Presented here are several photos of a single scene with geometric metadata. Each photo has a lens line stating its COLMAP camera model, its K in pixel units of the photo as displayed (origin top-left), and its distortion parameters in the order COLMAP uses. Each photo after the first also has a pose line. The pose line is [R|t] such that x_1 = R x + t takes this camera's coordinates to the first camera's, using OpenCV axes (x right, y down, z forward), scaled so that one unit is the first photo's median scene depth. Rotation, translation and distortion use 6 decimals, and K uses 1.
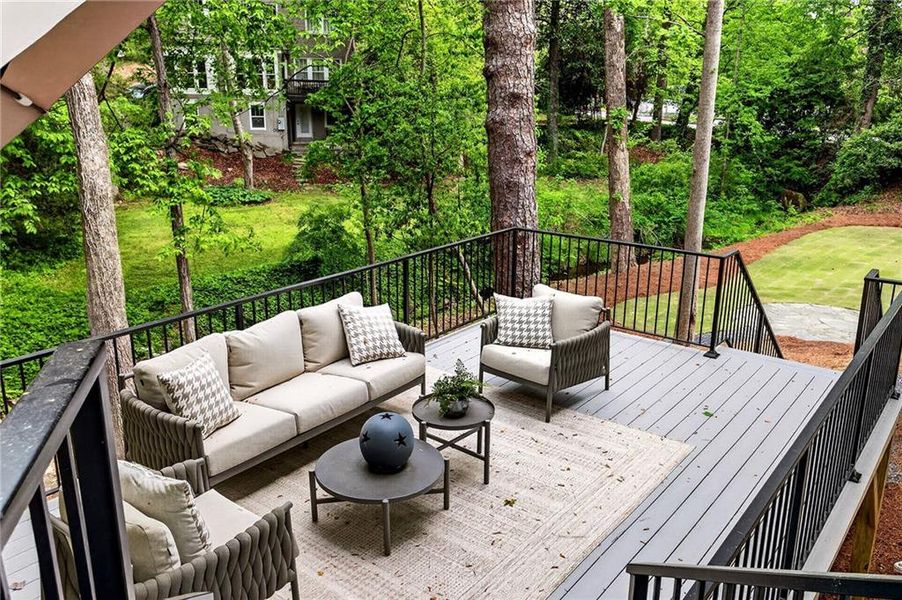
lens RADIAL K [[749.4, 0, 451.0], [0, 749.4, 300.0], [0, 0, 1]] dist [0.005665, -0.001013]
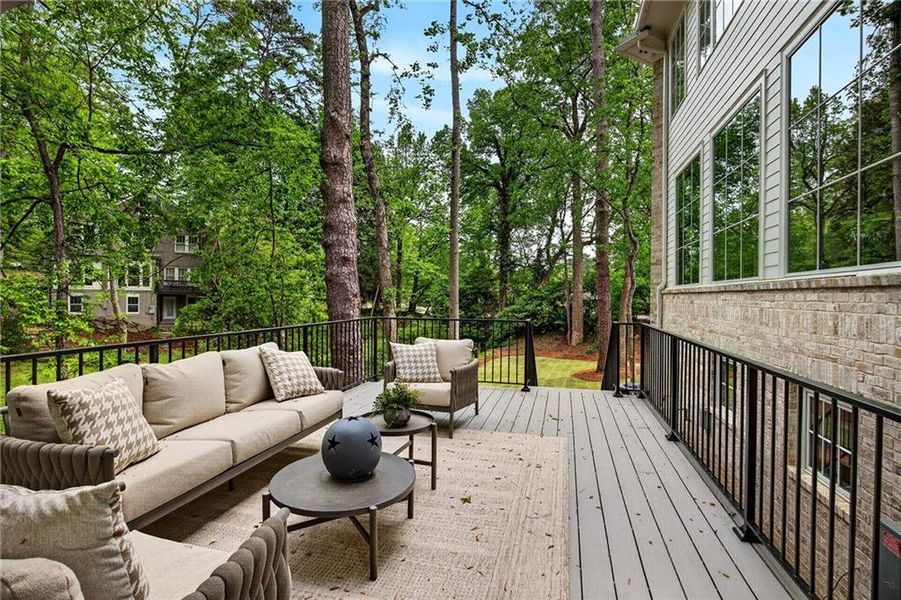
lens RADIAL K [[432.9, 0, 454.9], [0, 432.9, 300.3], [0, 0, 1]] dist [-0.033420, 0.013672]
pose [[0.917847, 0.000127, 0.396935, -0.140808], [0.105778, 0.963760, -0.244902, 0.121962], [-0.382581, 0.266769, 0.884571, 0.336091]]
